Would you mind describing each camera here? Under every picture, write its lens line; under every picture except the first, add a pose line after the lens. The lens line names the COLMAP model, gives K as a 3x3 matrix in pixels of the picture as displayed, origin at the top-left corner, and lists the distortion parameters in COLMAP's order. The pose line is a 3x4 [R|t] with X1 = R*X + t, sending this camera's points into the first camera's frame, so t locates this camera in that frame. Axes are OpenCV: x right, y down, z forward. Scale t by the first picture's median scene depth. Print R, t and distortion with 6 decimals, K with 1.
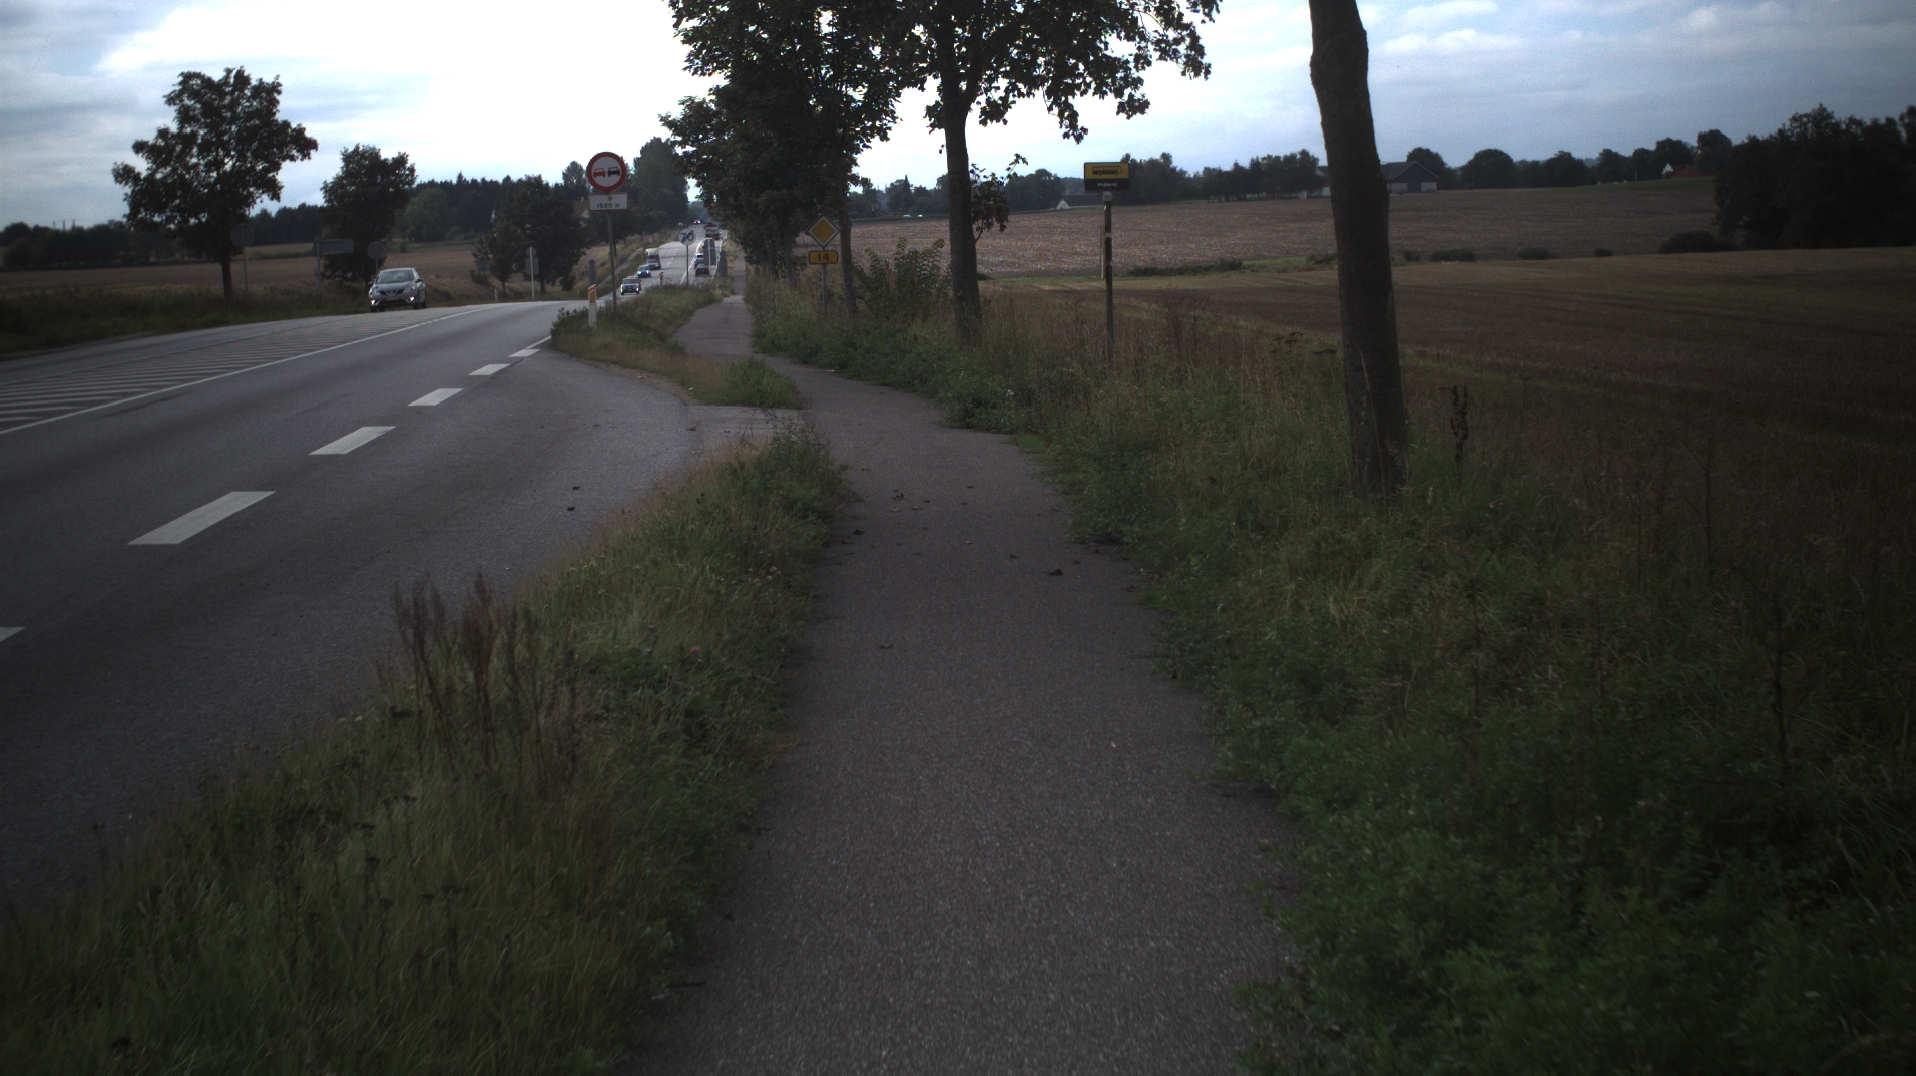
lens RADIAL K [[3522.2, 0, 958.0], [0, 3522.2, 538.0], [0, 0, 1]] dist [-0.263699, 0.220308]
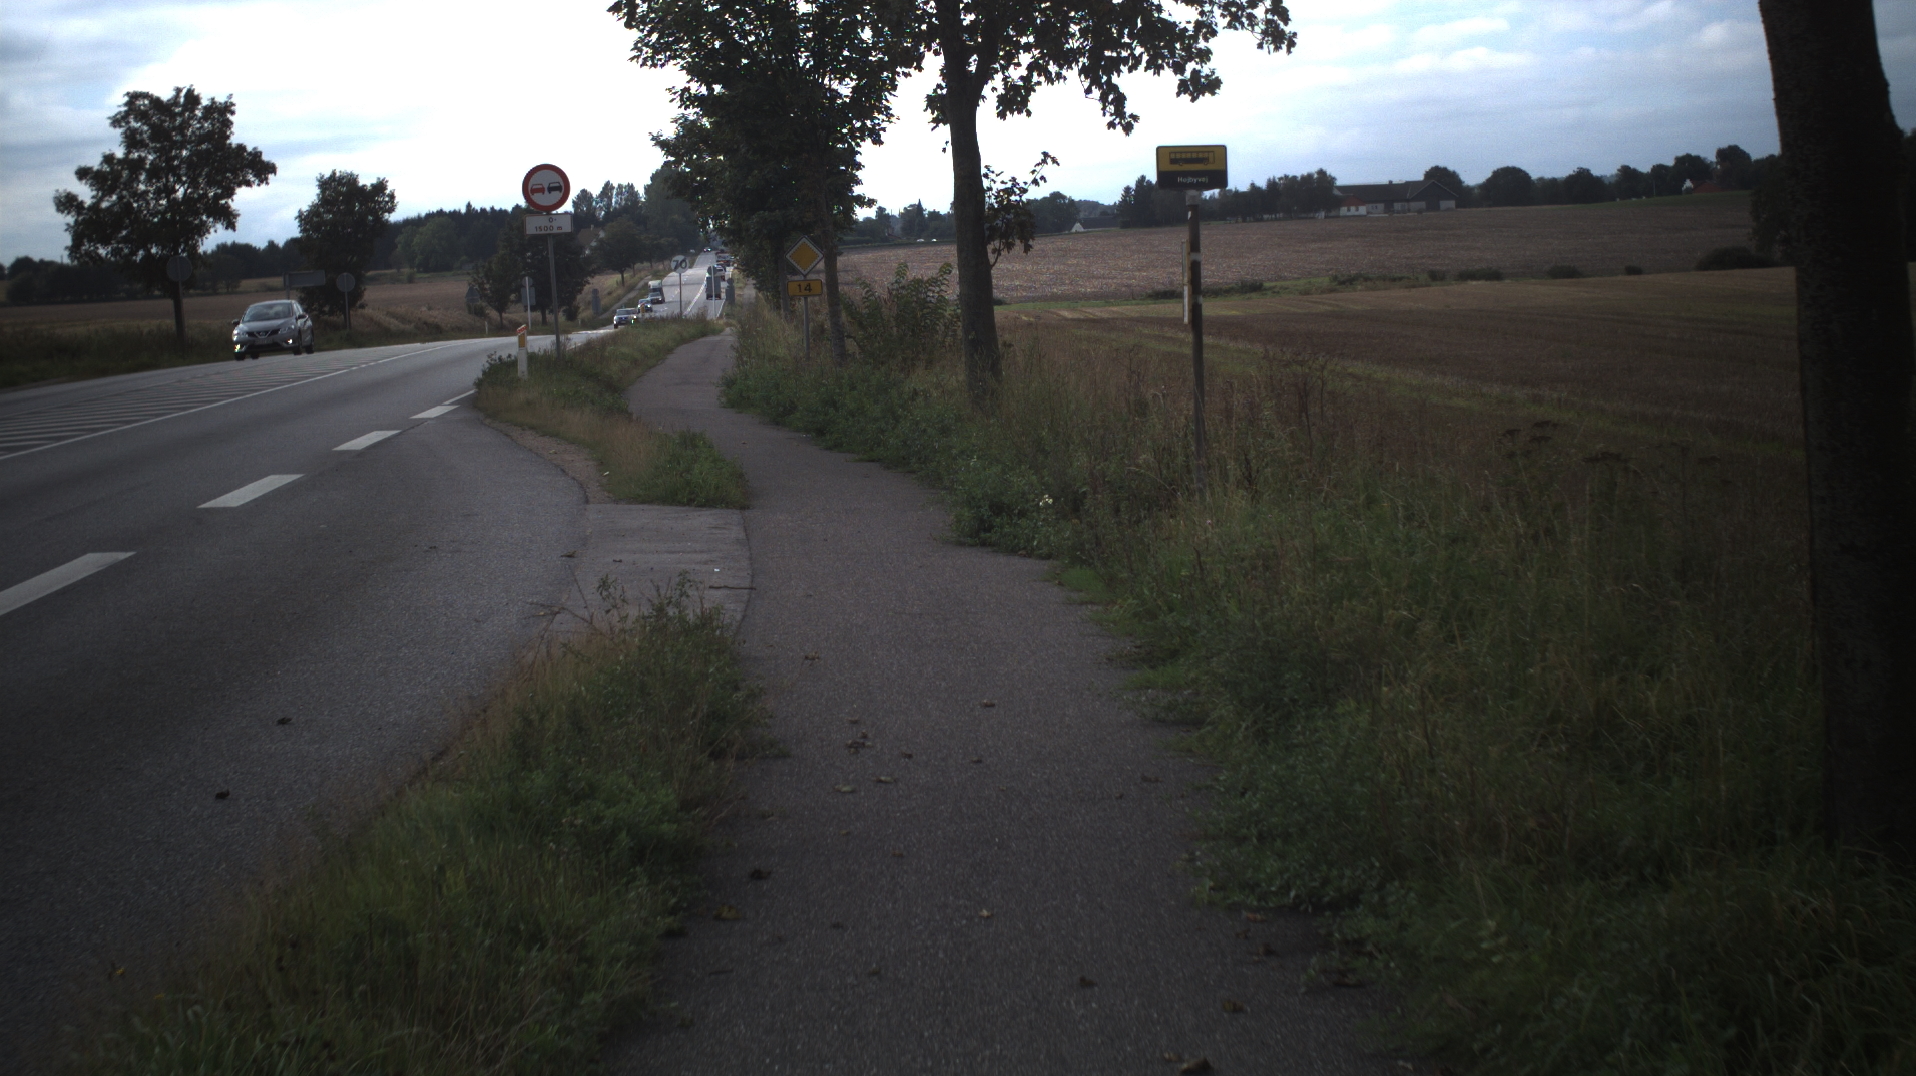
lens RADIAL K [[3522.2, 0, 958.0], [0, 3522.2, 538.0], [0, 0, 1]] dist [-0.263699, 0.220308]
pose [[0.999931, -0.010696, -0.004925, 0.000311], [0.010662, 0.999919, -0.006913, -0.006905], [0.004998, 0.006860, 0.999964, 0.080105]]
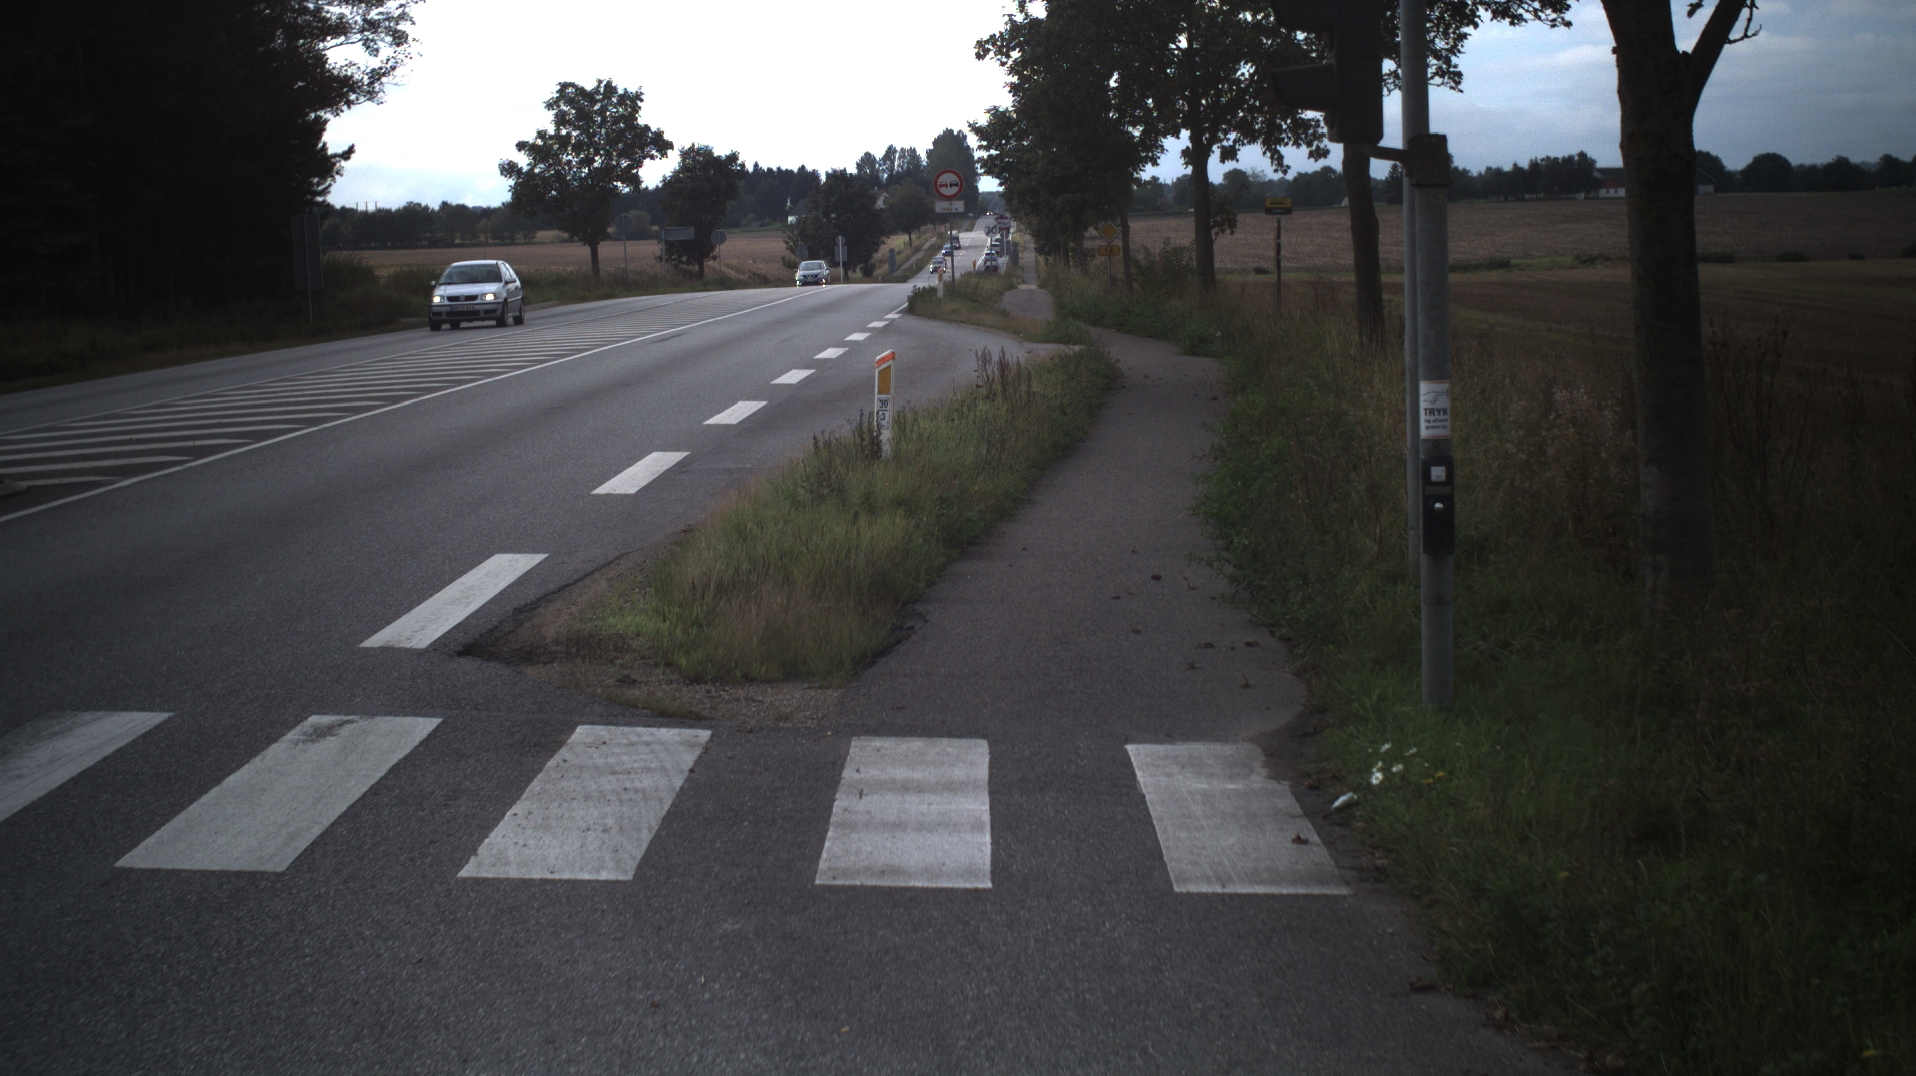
lens RADIAL K [[3522.2, 0, 958.0], [0, 3522.2, 538.0], [0, 0, 1]] dist [-0.263699, 0.220308]
pose [[0.996627, 0.019283, -0.079766, 0.006220], [-0.019101, 0.999813, 0.003042, 0.012594], [0.079809, -0.001508, 0.996809, -0.160430]]
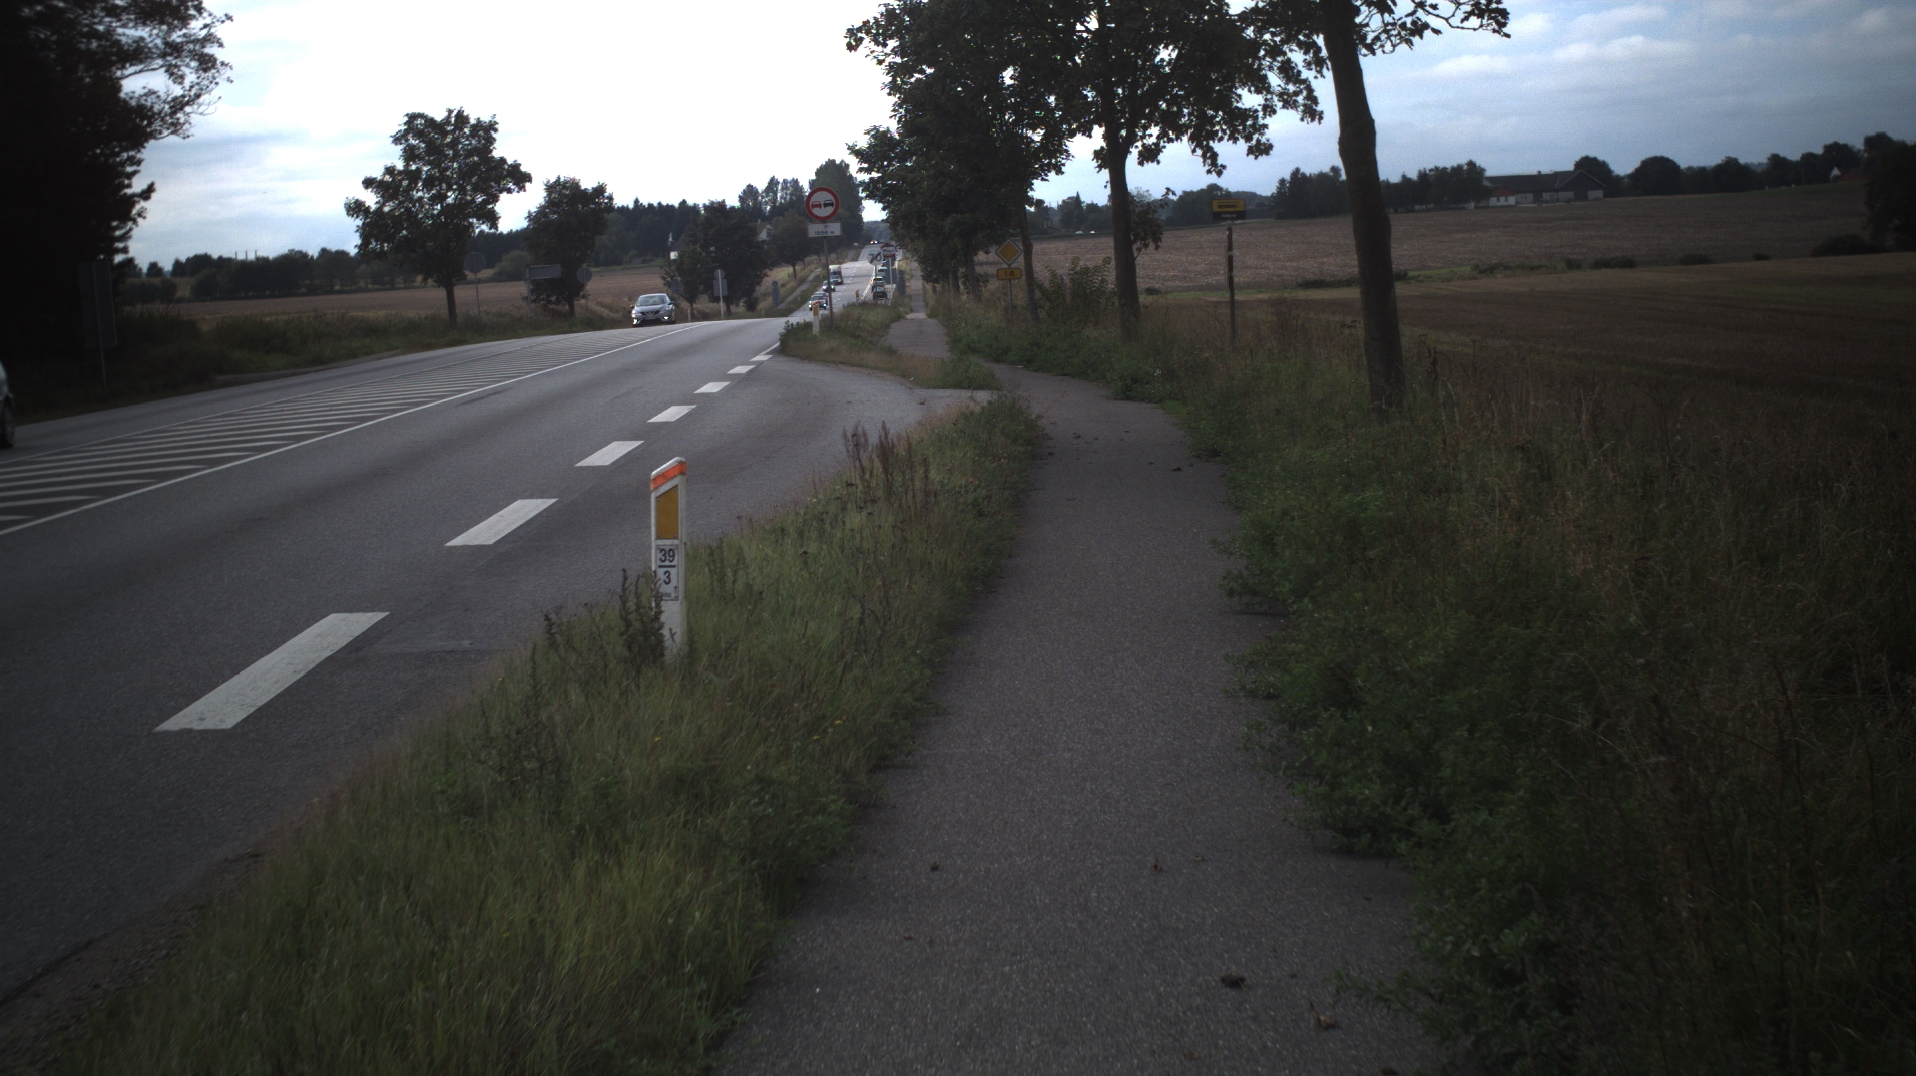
lens RADIAL K [[3522.2, 0, 958.0], [0, 3522.2, 538.0], [0, 0, 1]] dist [-0.263699, 0.220308]
pose [[0.998627, -0.014765, -0.050257, 0.001147], [0.014523, 0.999881, -0.005163, 0.006565], [0.050327, 0.004426, 0.998723, -0.080695]]
